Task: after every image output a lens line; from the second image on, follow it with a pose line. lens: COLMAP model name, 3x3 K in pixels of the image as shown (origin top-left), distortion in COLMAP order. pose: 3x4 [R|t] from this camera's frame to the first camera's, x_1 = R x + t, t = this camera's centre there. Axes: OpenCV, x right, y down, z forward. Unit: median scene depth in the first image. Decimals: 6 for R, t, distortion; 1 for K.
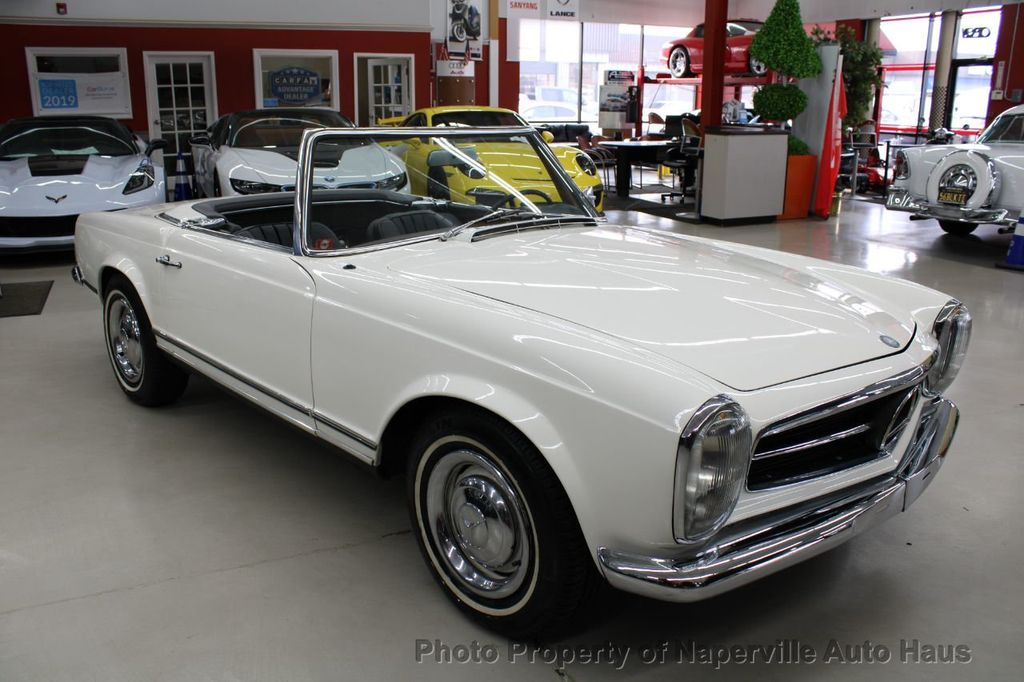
lens RADIAL K [[869.9, 0, 512.0], [0, 869.9, 341.0], [0, 0, 1]] dist [-0.184371, 0.140012]
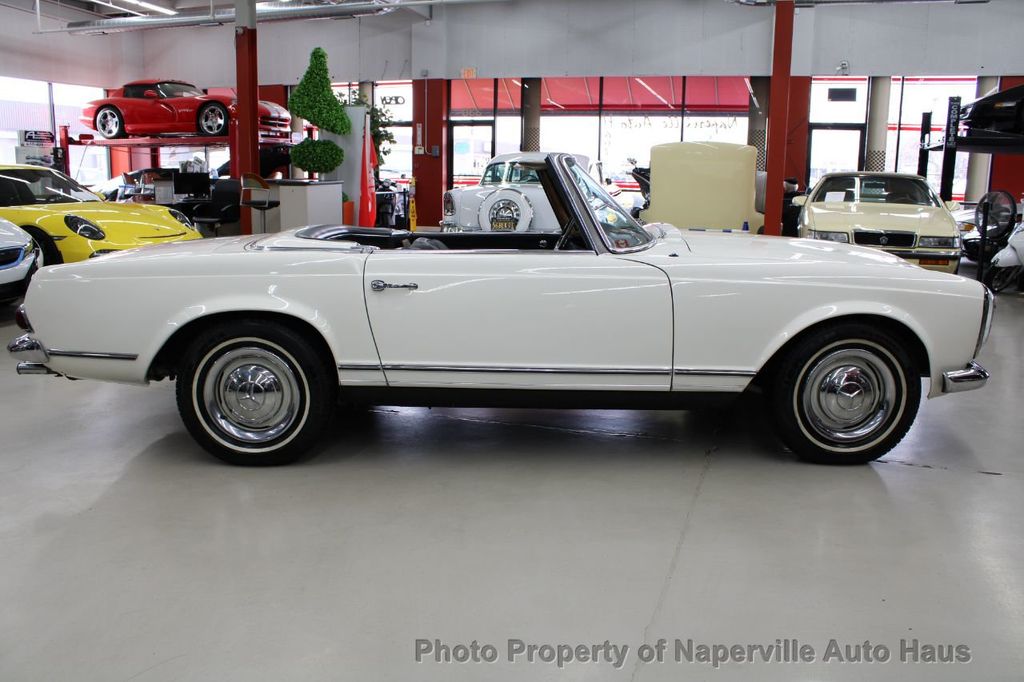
lens RADIAL K [[869.9, 0, 512.0], [0, 869.9, 341.0], [0, 0, 1]] dist [-0.184371, 0.140012]
pose [[0.644509, -0.136792, 0.752261, -0.312959], [0.194808, 0.980775, 0.011440, -0.007353], [-0.739363, 0.139173, 0.658766, 0.087580]]
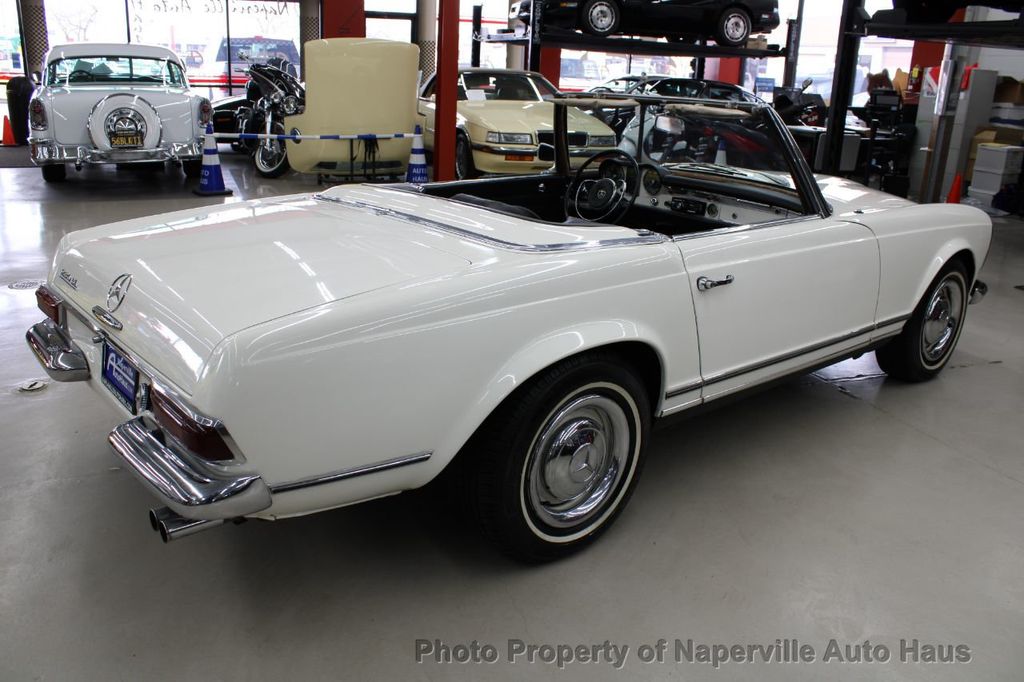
lens RADIAL K [[869.9, 0, 512.0], [0, 869.9, 341.0], [0, 0, 1]] dist [-0.184371, 0.140012]
pose [[0.000452, -0.306142, 0.951986, -0.338145], [0.229407, 0.926629, 0.297879, -0.090843], [-0.973331, 0.218257, 0.070650, 0.331565]]
